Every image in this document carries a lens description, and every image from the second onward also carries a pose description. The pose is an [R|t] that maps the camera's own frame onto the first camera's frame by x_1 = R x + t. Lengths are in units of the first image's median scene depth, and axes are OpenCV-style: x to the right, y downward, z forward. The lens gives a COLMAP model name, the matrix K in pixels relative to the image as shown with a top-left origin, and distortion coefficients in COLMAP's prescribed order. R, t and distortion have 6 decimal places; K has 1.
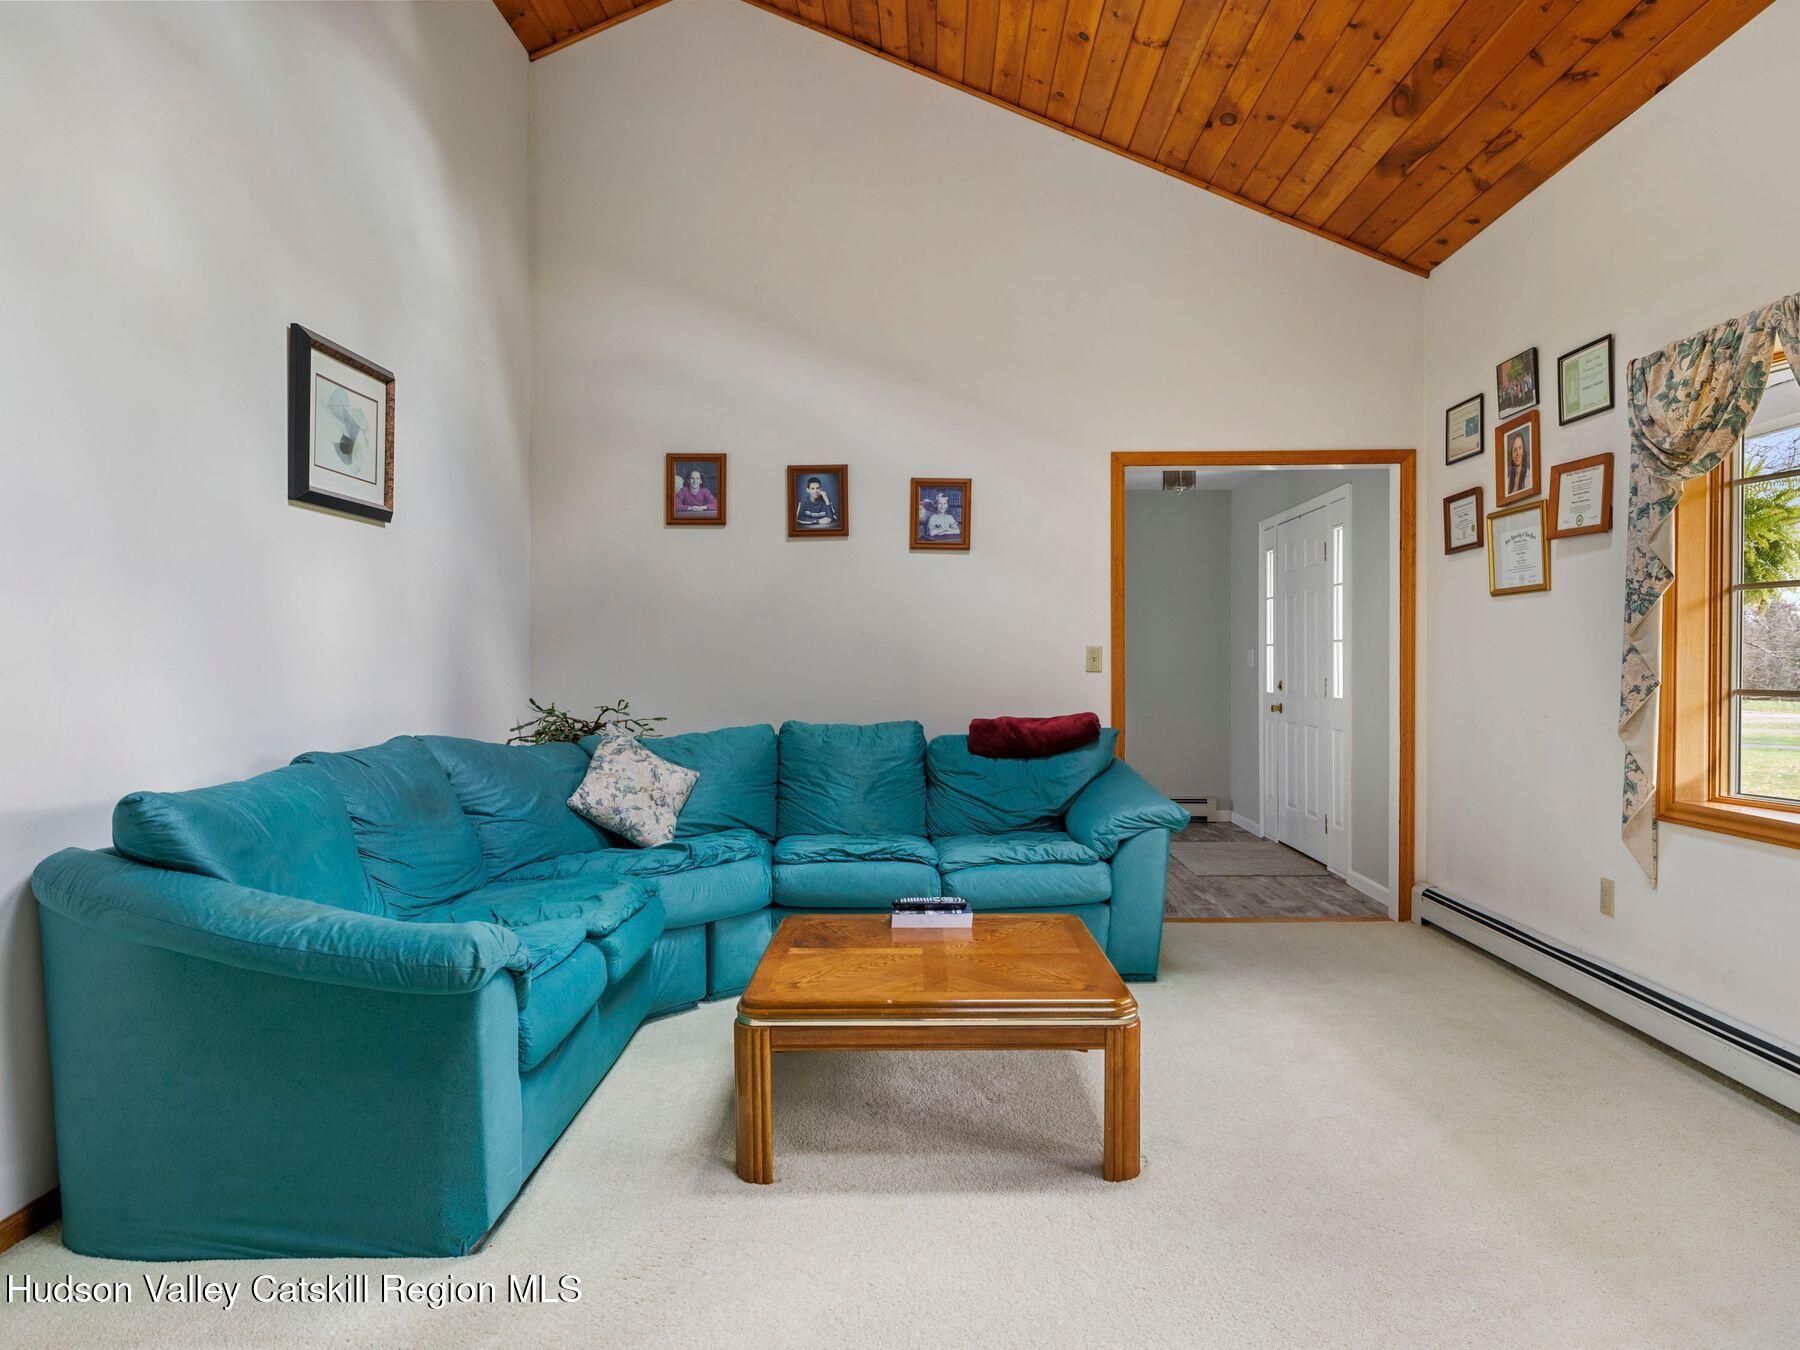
lens RADIAL K [[1124.7, 0, 901.6], [0, 1124.7, 666.6], [0, 0, 1]] dist [0.002863, -0.002708]
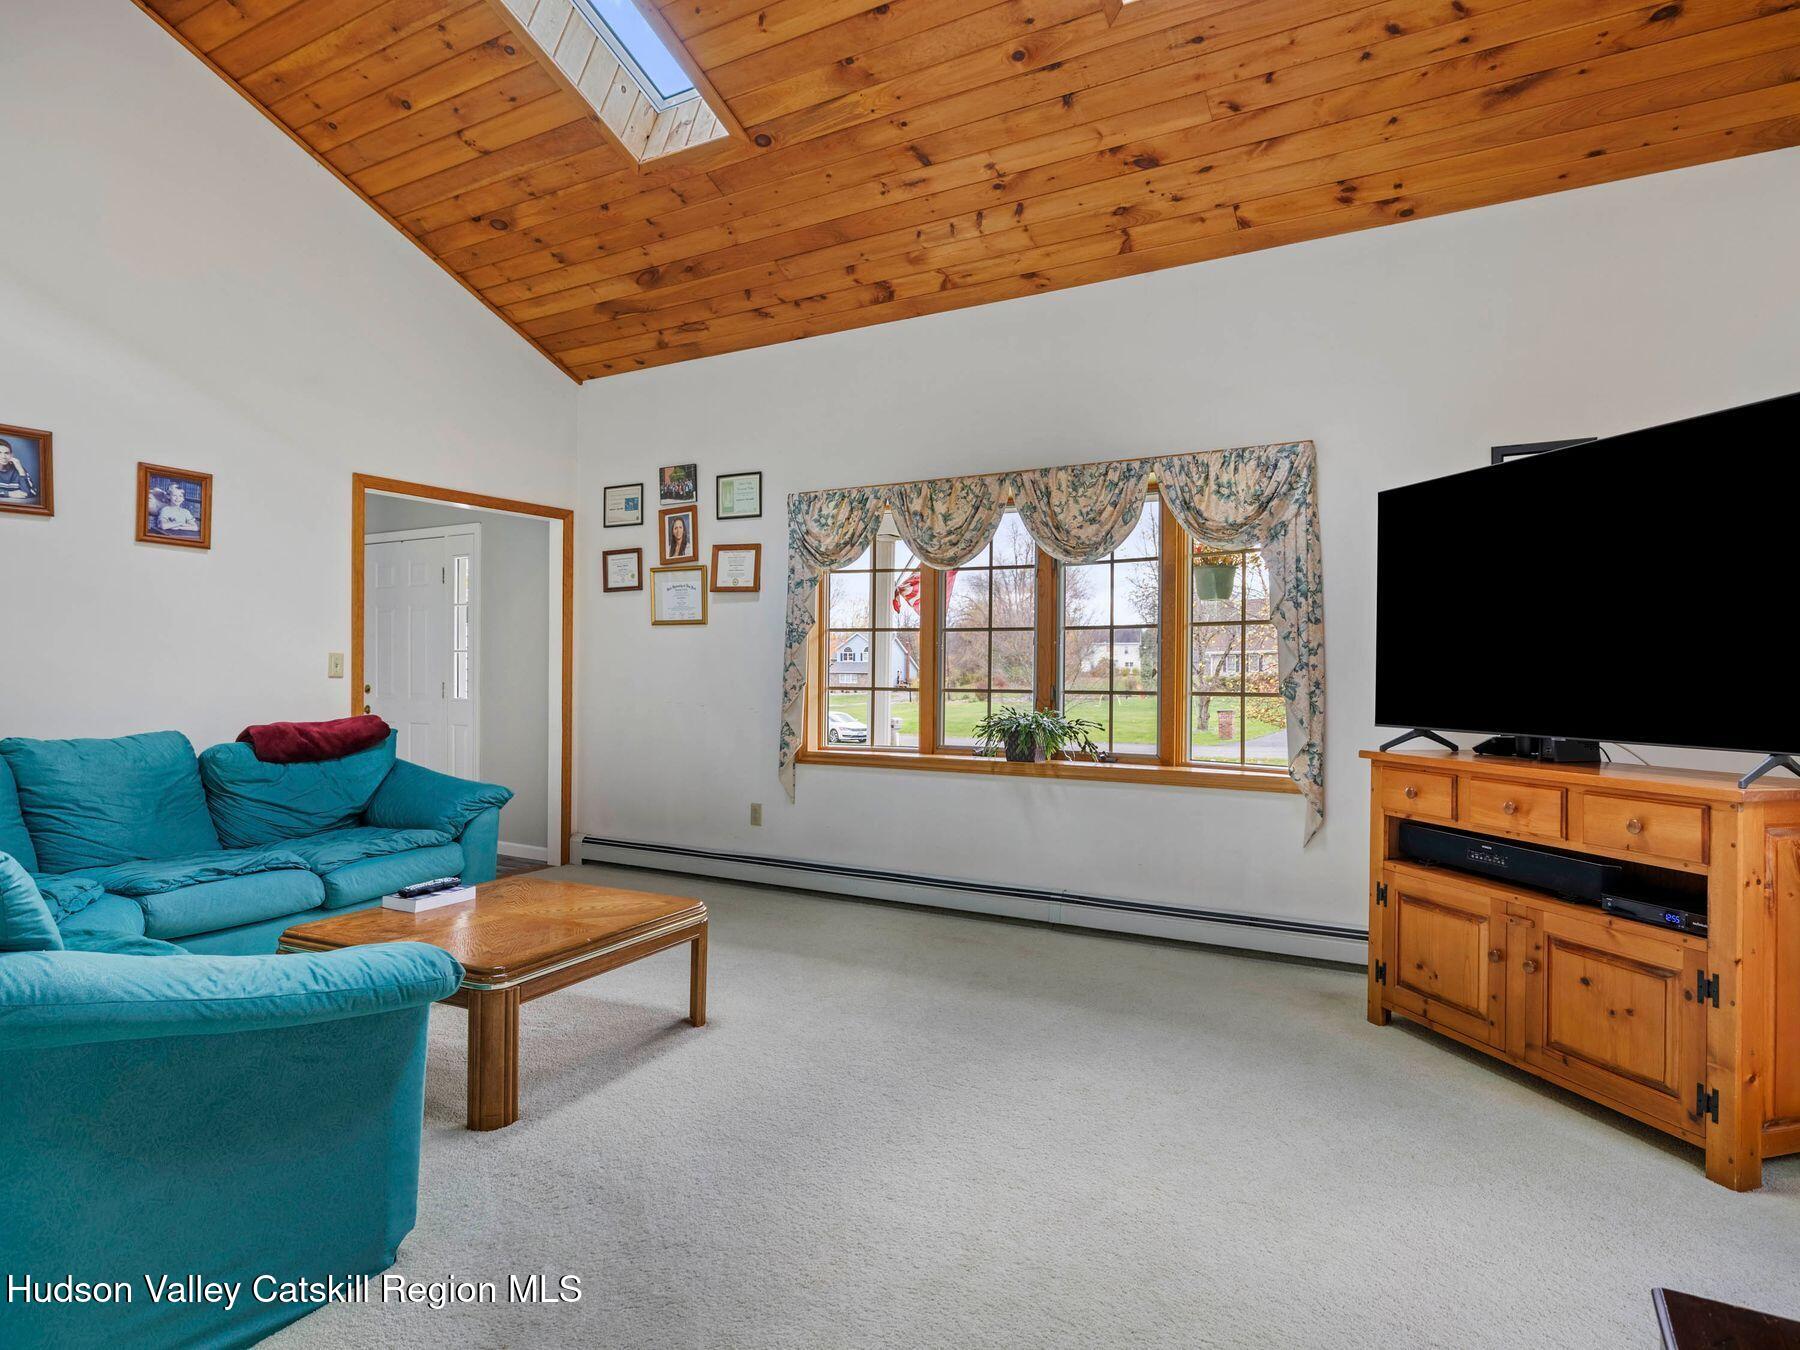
lens RADIAL K [[1018.6, 0, 901.0], [0, 1018.6, 674.9], [0, 0, 1]] dist [-0.001264, 0.000478]
pose [[0.479187, 0.000858, 0.877713, -0.481828], [-0.003283, 0.999994, 0.000815, -0.000268], [-0.877707, -0.003271, 0.479187, 0.088325]]
